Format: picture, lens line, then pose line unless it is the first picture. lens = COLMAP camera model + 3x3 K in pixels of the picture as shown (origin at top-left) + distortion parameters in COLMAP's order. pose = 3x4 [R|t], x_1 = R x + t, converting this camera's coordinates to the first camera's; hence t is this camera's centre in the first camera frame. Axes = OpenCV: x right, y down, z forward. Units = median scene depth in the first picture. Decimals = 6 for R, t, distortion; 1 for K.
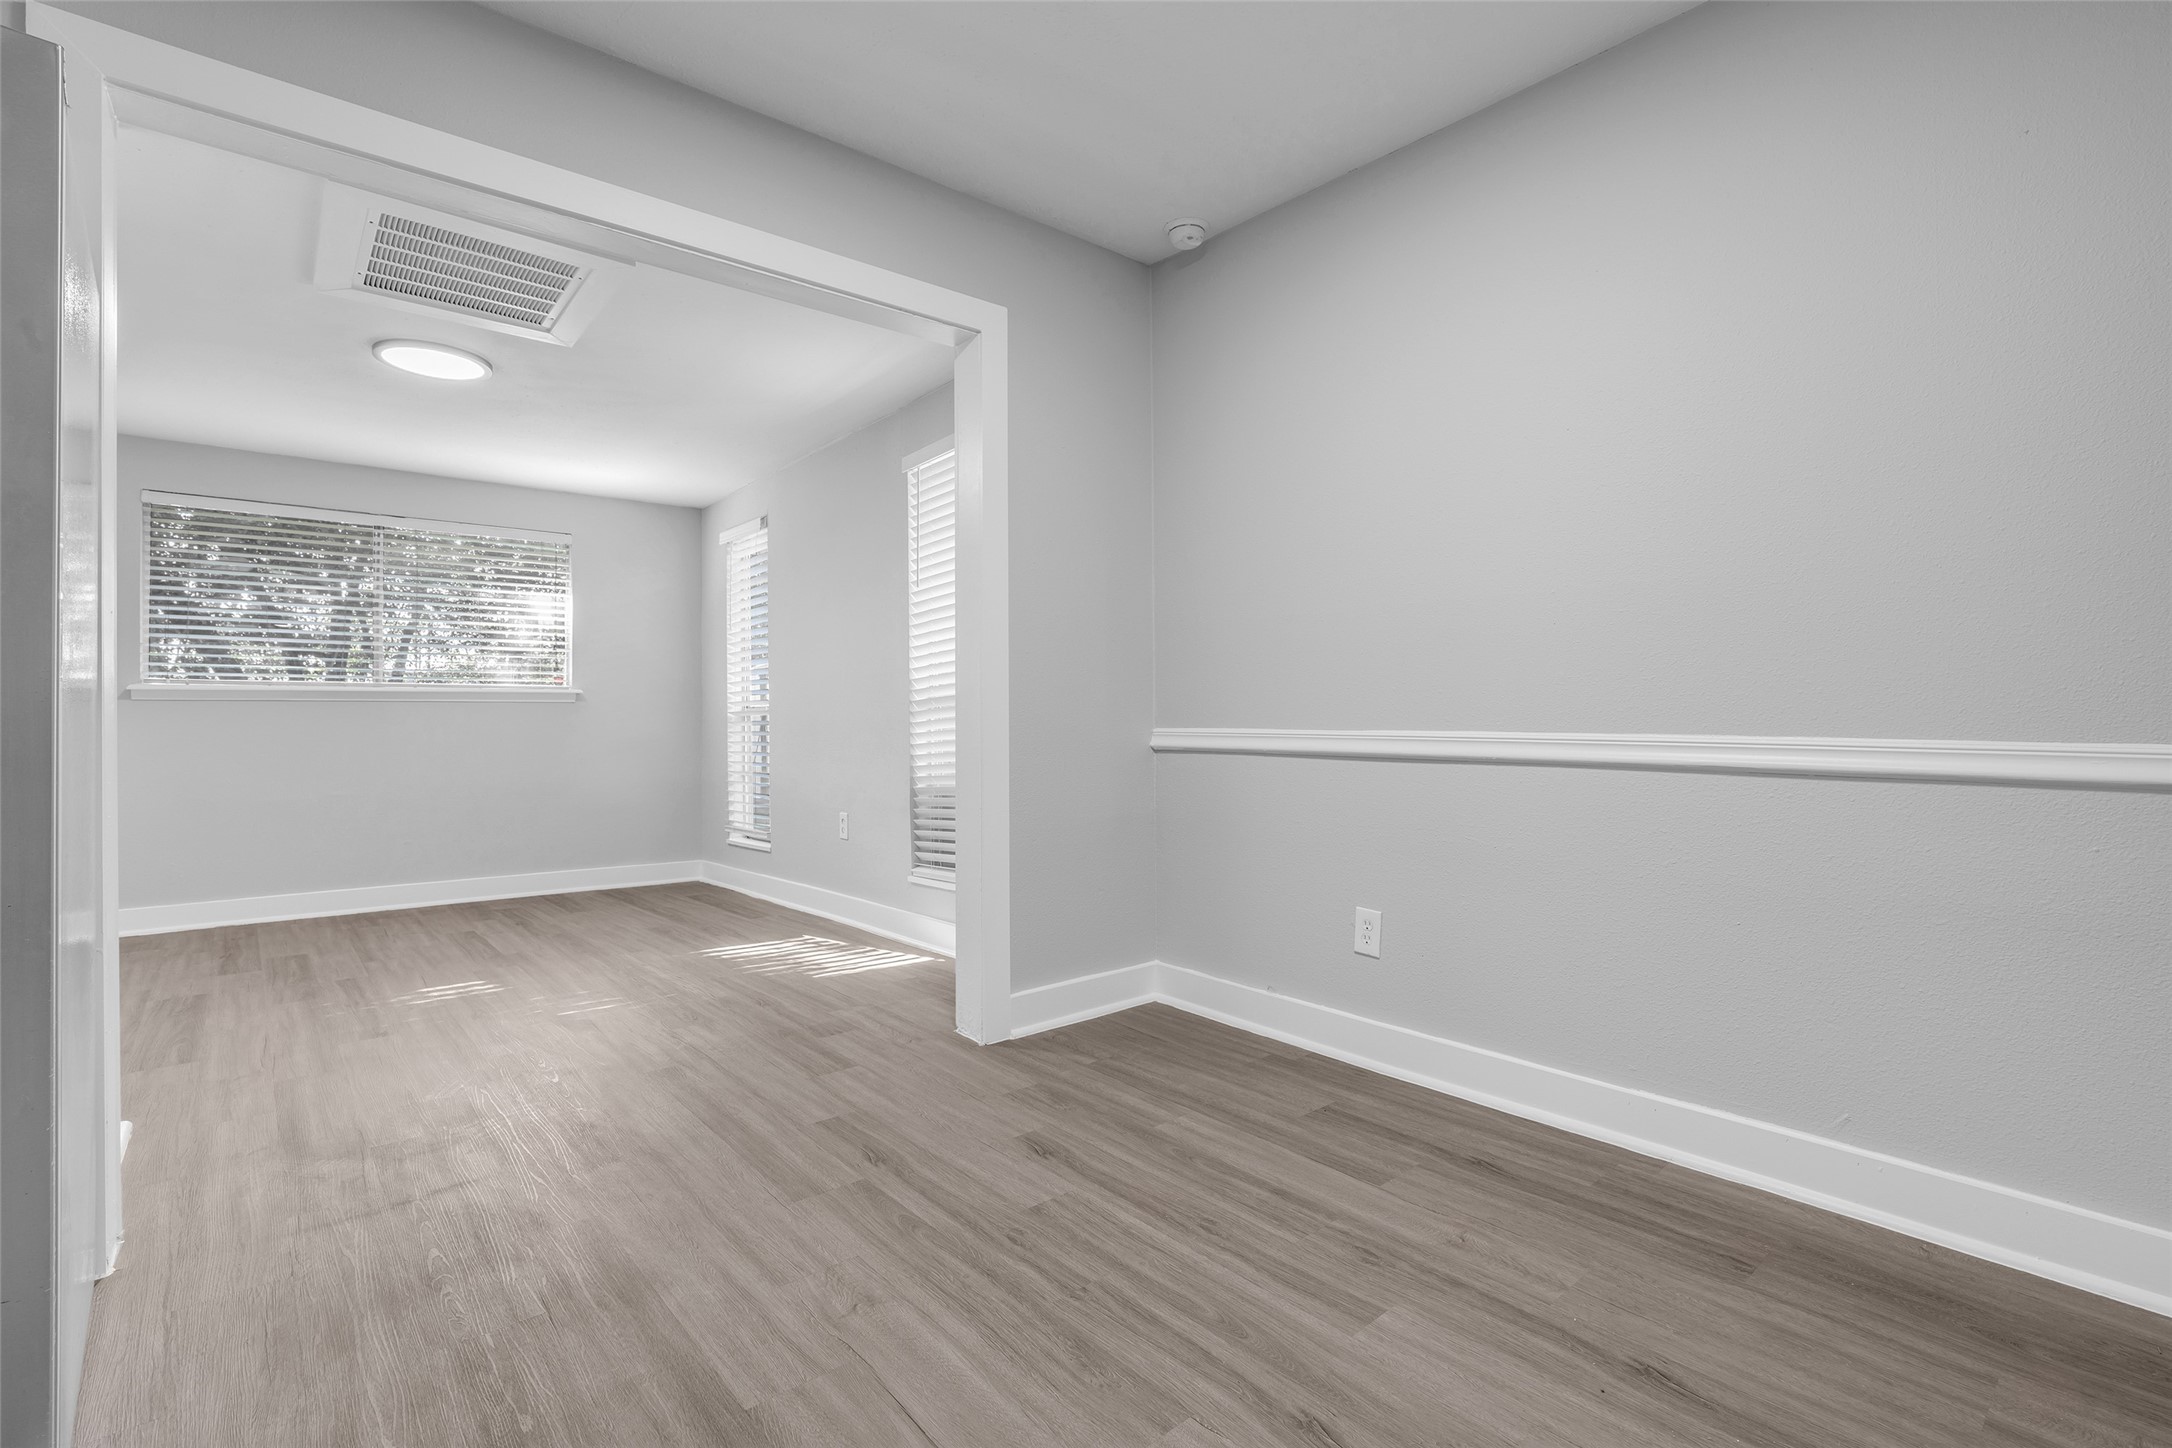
lens RADIAL K [[999.5, 0, 1077.5], [0, 999.5, 714.3], [0, 0, 1]] dist [-0.010312, -0.000820]
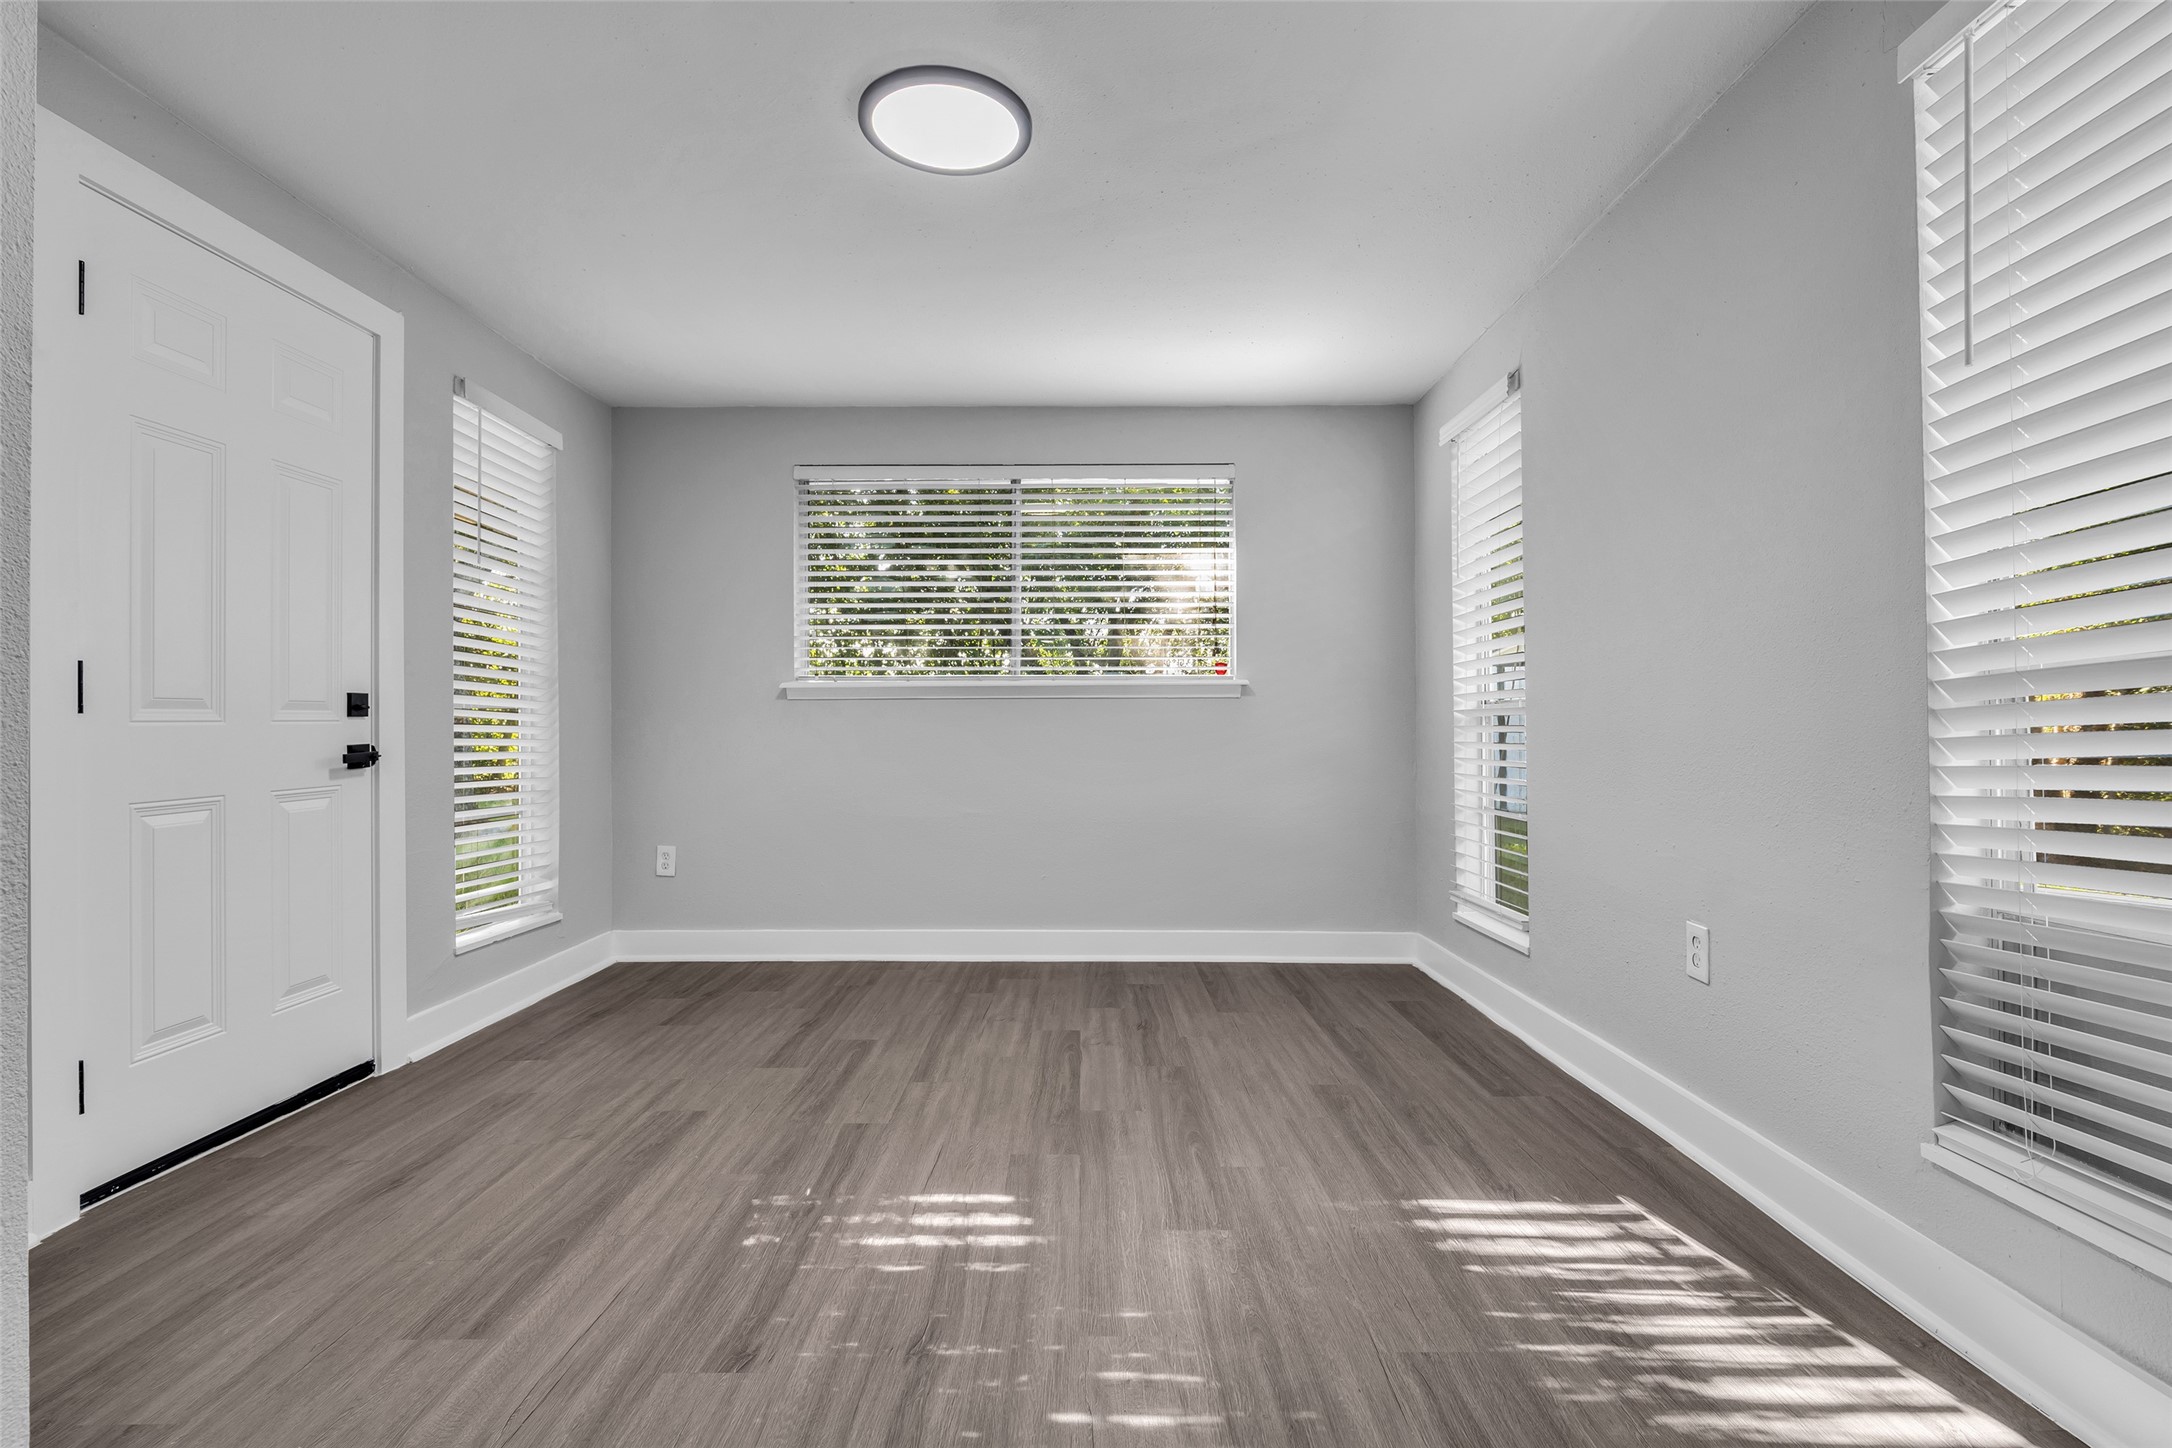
lens RADIAL K [[999.5, 0, 1087.5], [0, 999.5, 710.3], [0, 0, 1]] dist [-0.010312, -0.000820]
pose [[0.767008, -0.003082, -0.641630, -0.166890], [0.004357, 0.999990, 0.000405, -0.004079], [0.641622, -0.003106, 0.767014, 0.496610]]
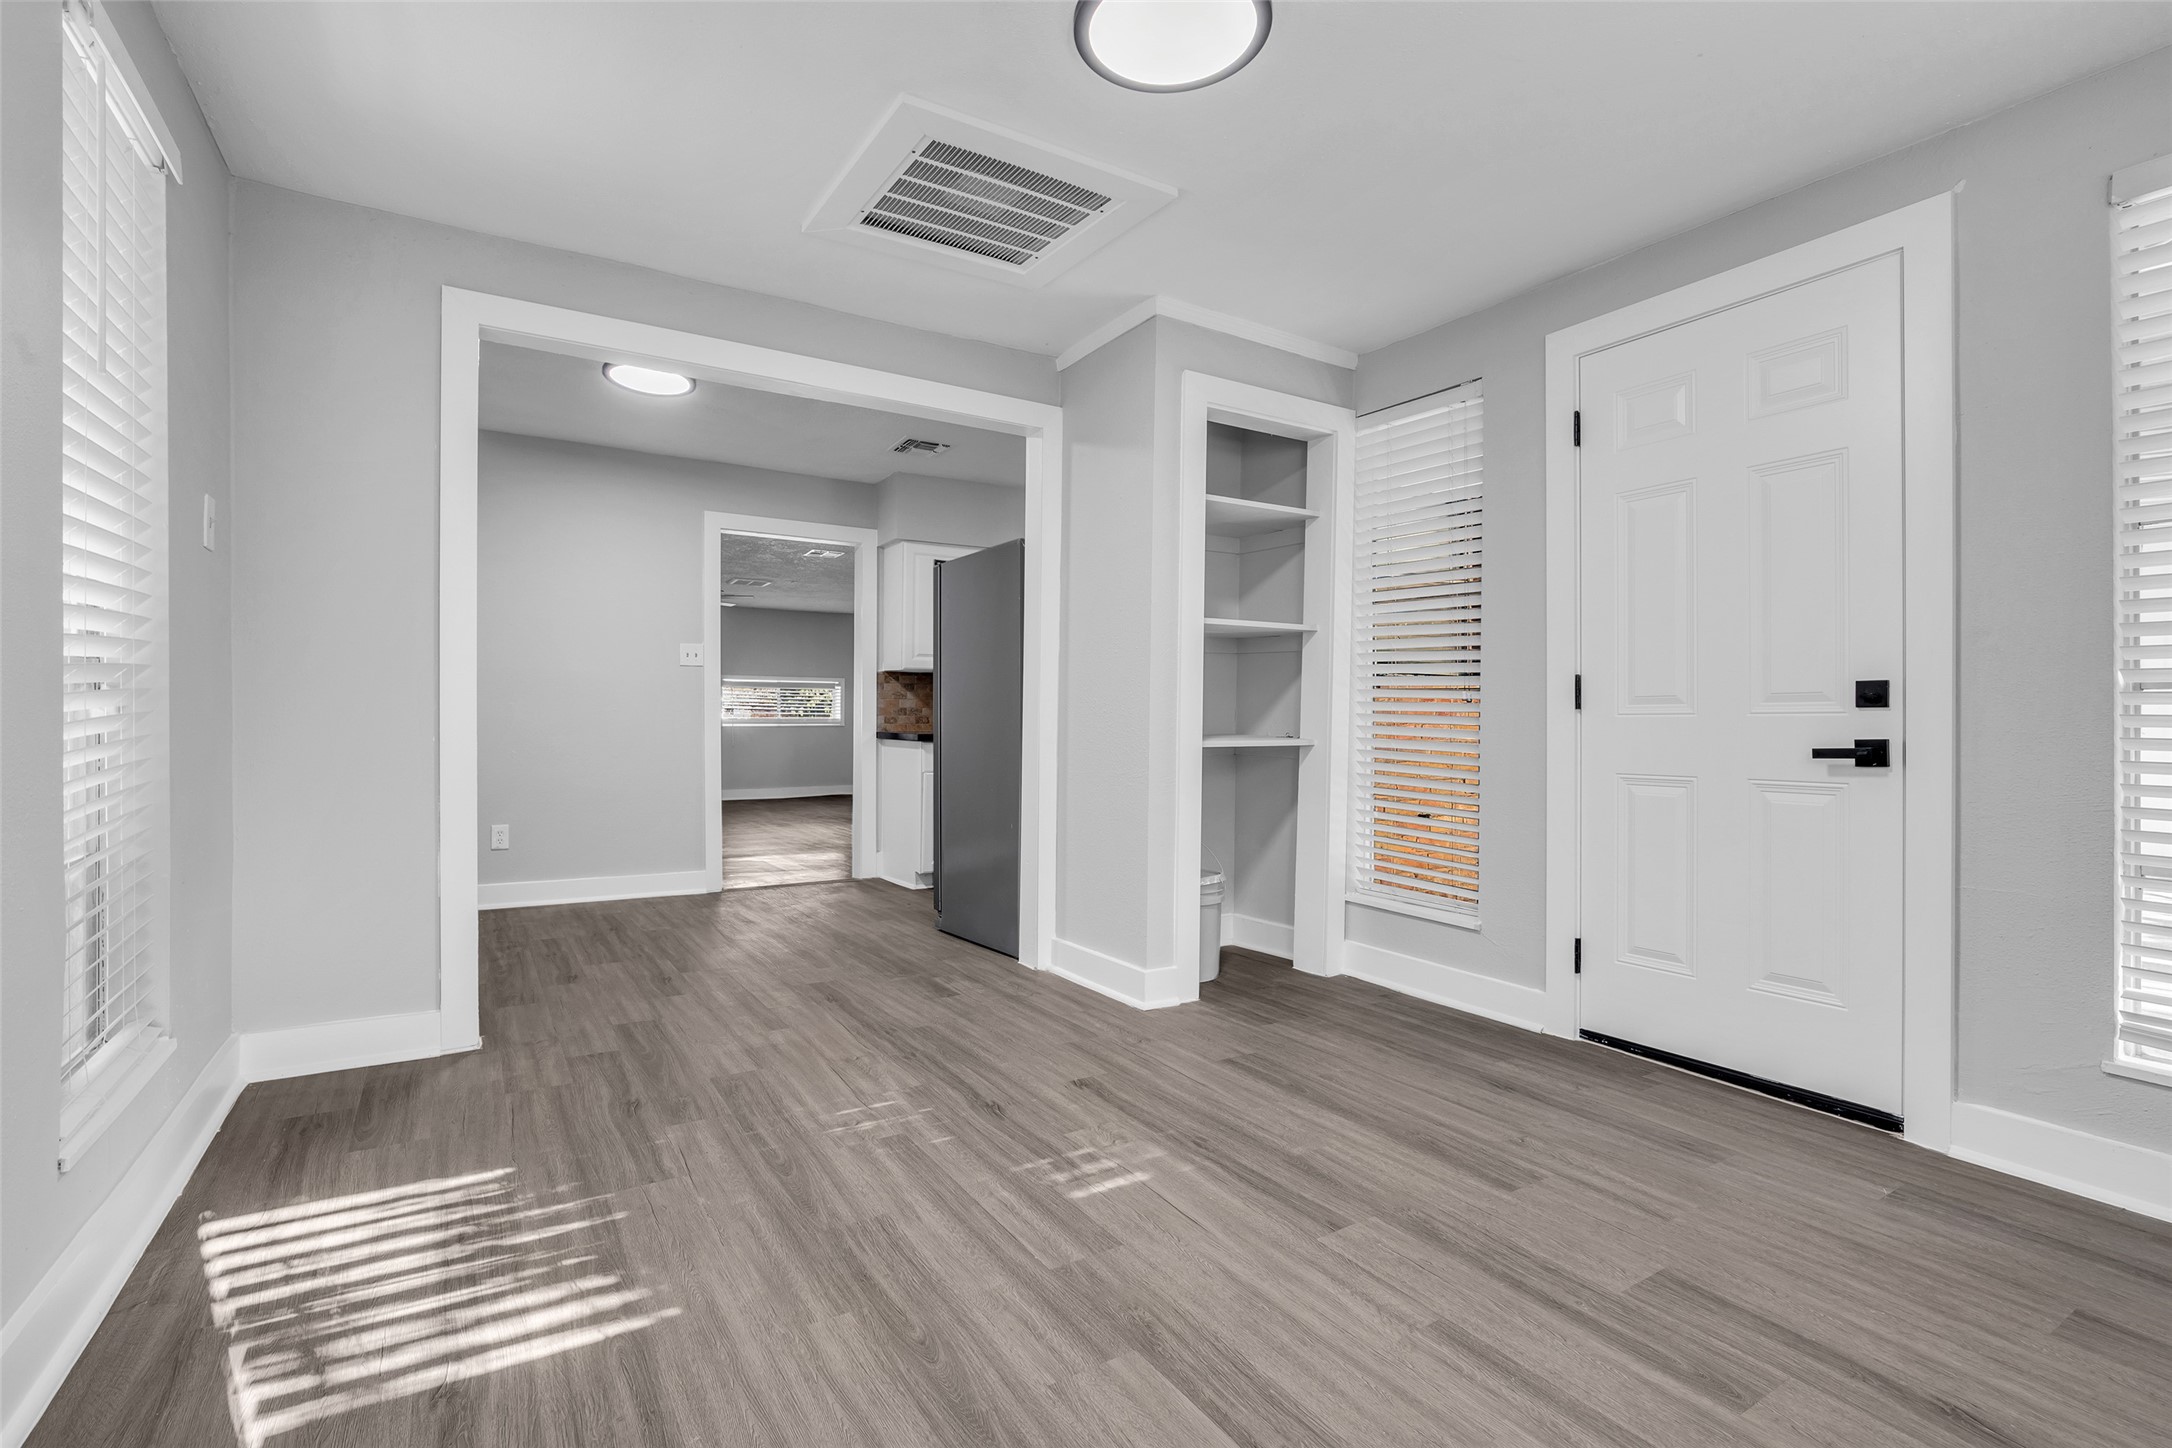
lens RADIAL K [[999.5, 0, 1090.8], [0, 999.5, 719.4], [0, 0, 1]] dist [-0.010312, -0.000820]
pose [[-0.990955, 0.003102, 0.134159, -0.560982], [0.001633, 0.999938, -0.011060, 0.009483], [-0.134185, -0.010741, -0.990898, 1.262969]]
